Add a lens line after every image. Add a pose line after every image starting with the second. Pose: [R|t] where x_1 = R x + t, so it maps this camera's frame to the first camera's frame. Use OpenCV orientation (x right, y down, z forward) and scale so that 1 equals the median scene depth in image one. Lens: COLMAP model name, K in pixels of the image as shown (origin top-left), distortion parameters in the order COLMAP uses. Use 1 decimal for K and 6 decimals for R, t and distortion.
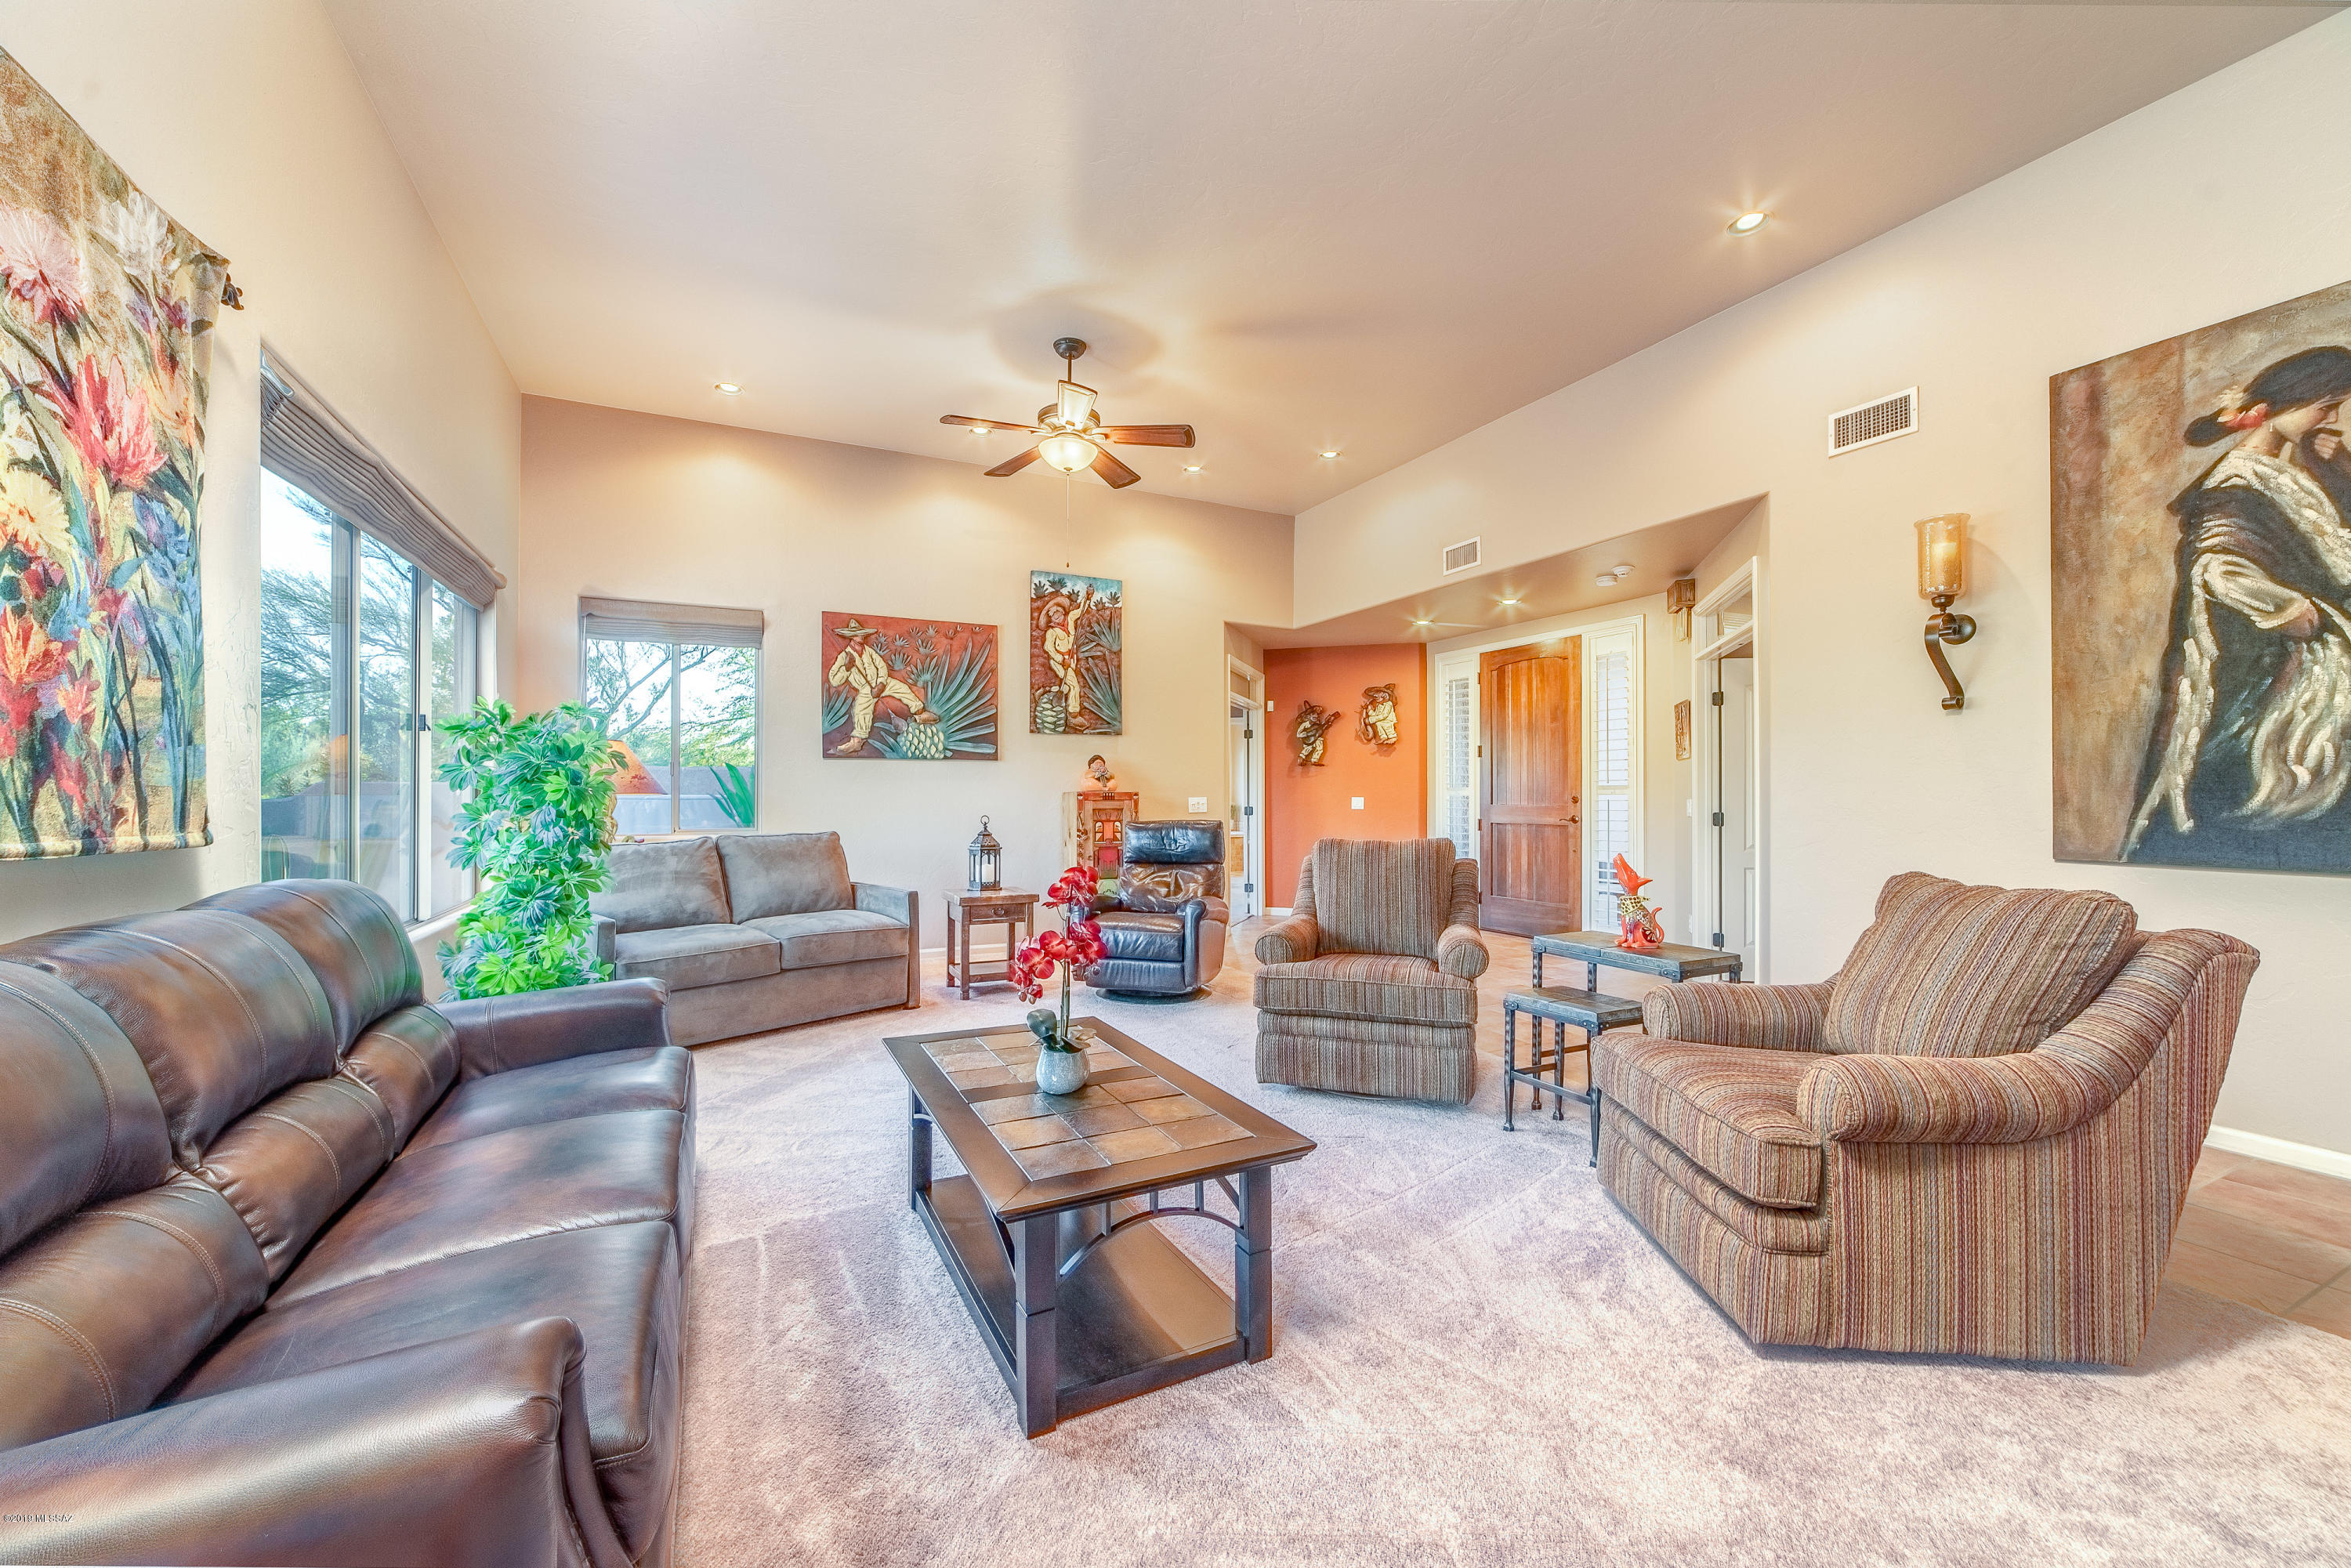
lens RADIAL K [[915.9, 0, 1162.9], [0, 915.9, 789.9], [0, 0, 1]] dist [-0.007989, 0.003441]
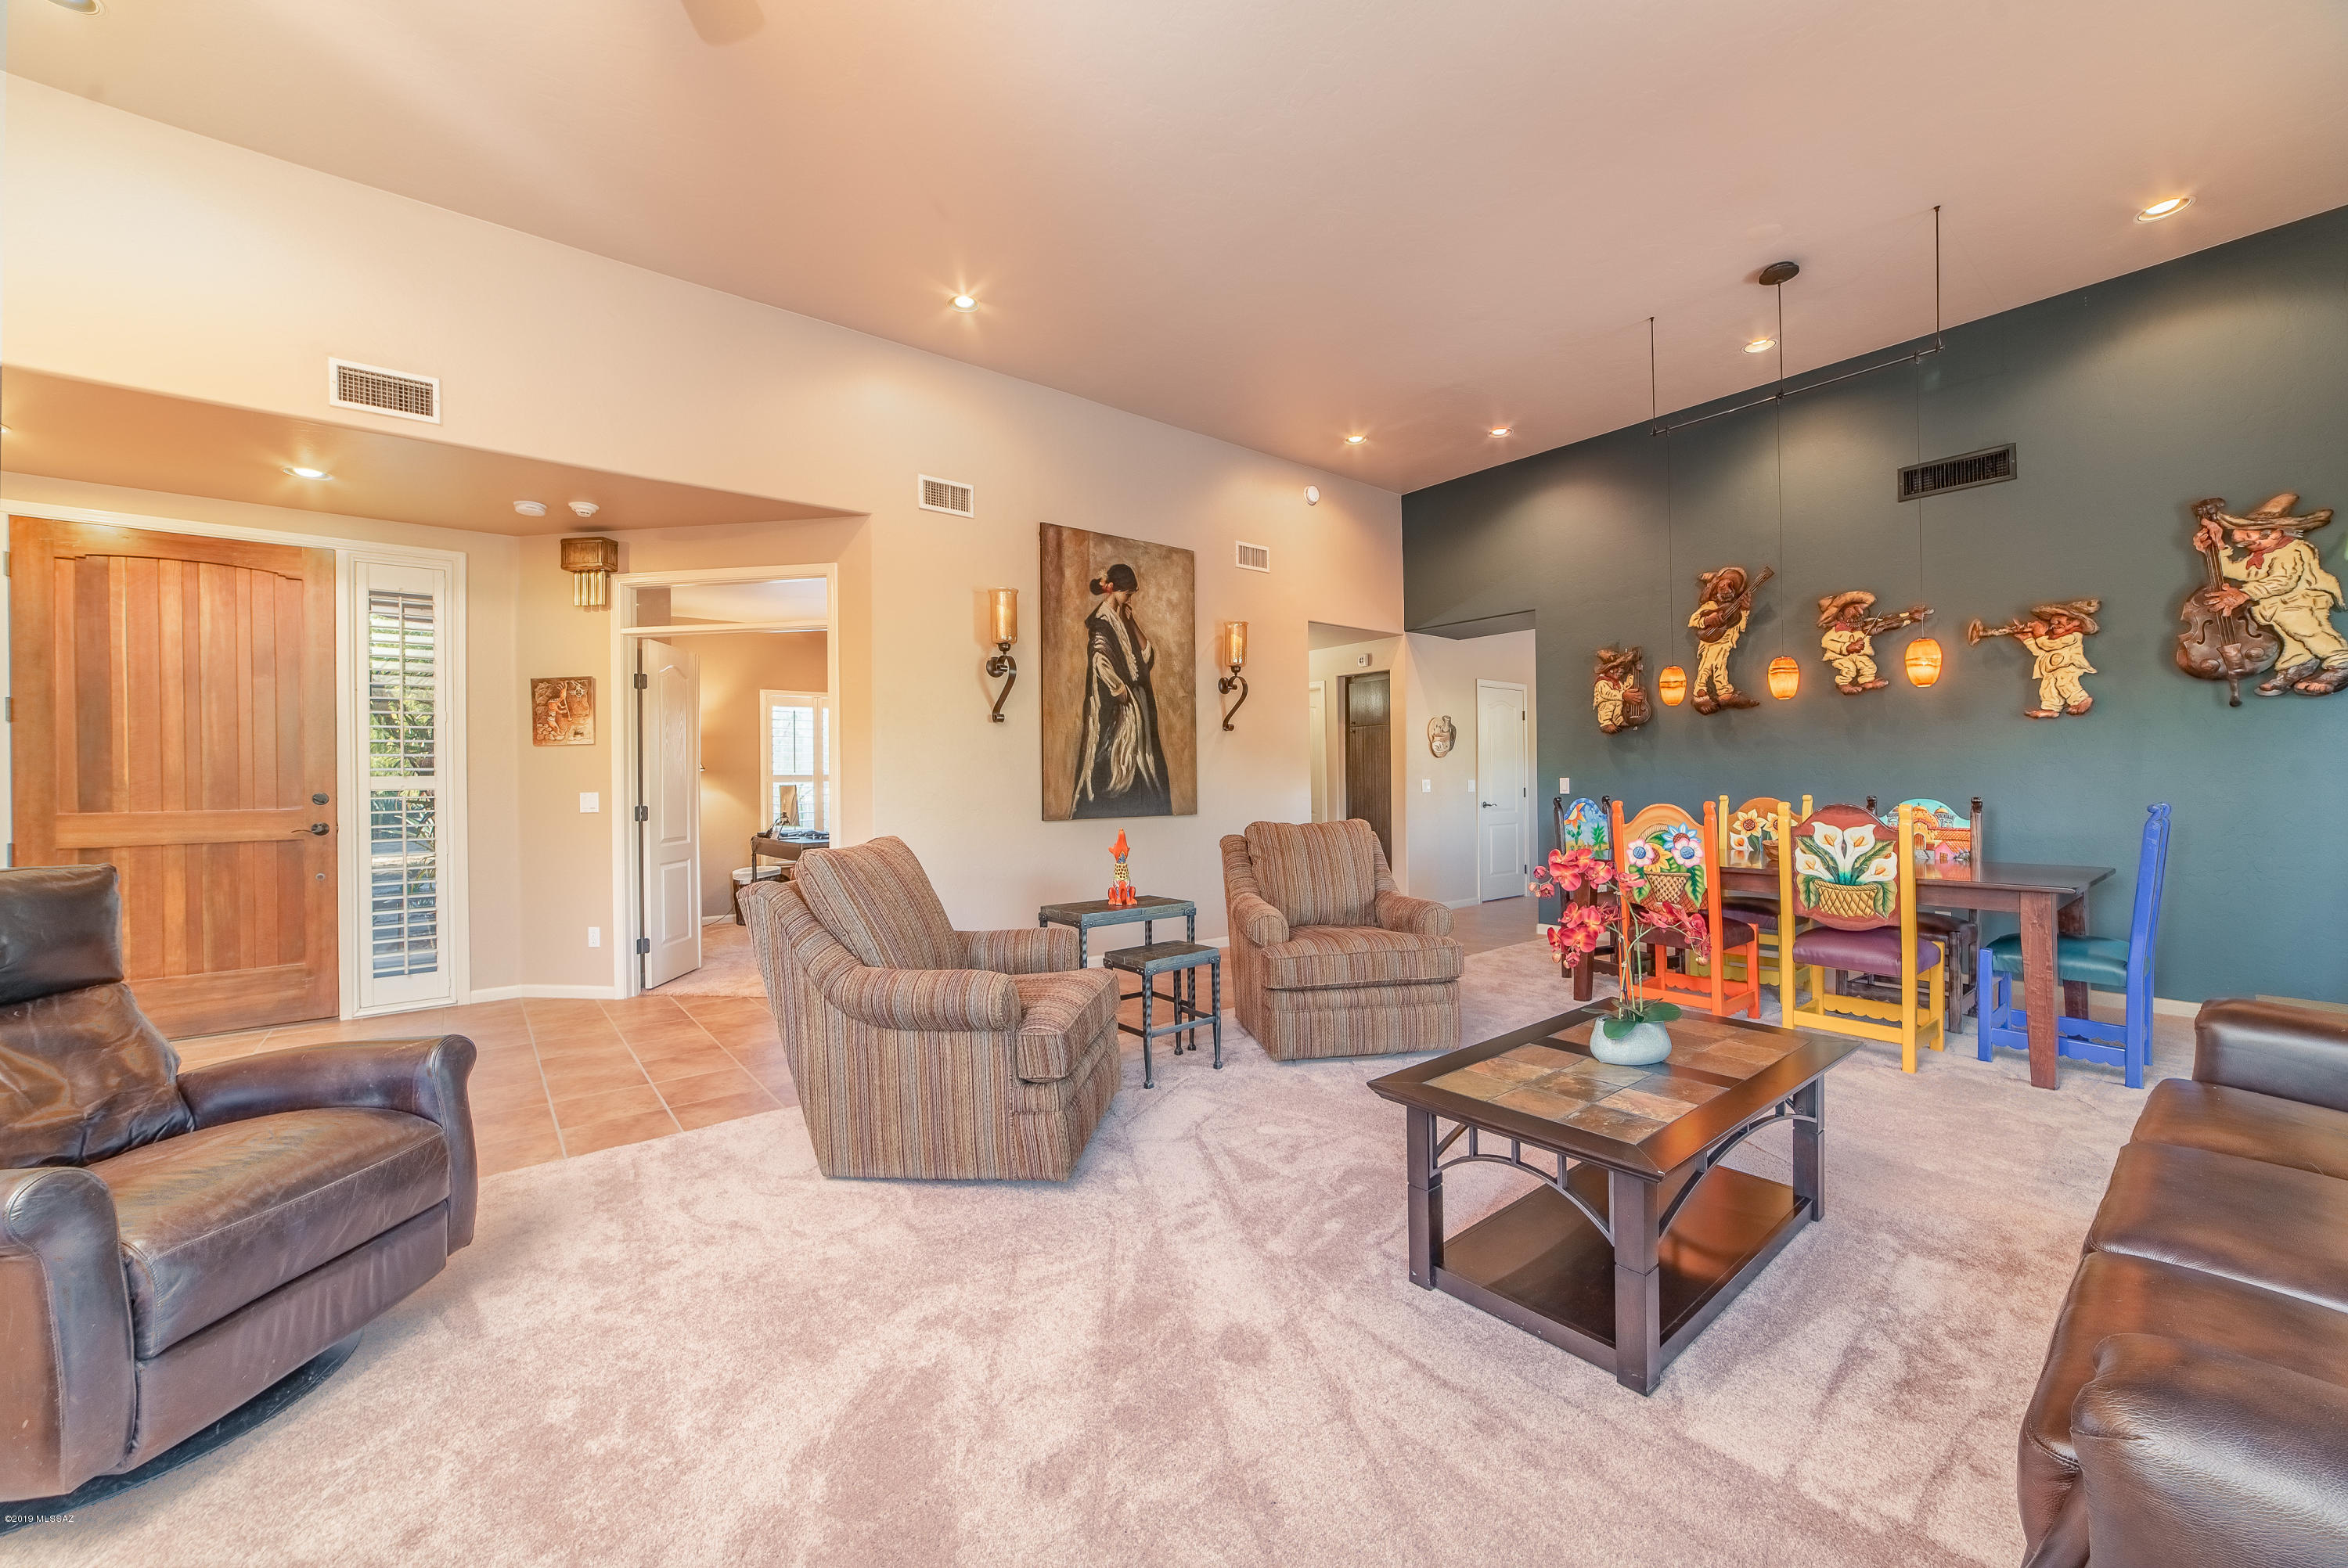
lens RADIAL K [[914.6, 0, 1172.3], [0, 914.6, 779.9], [0, 0, 1]] dist [-0.007989, 0.003441]
pose [[-0.220400, 0.000622, 0.975409, -0.721115], [0.008785, 0.999961, 0.001347, 0.003535], [-0.975370, 0.008866, -0.220397, 1.248799]]
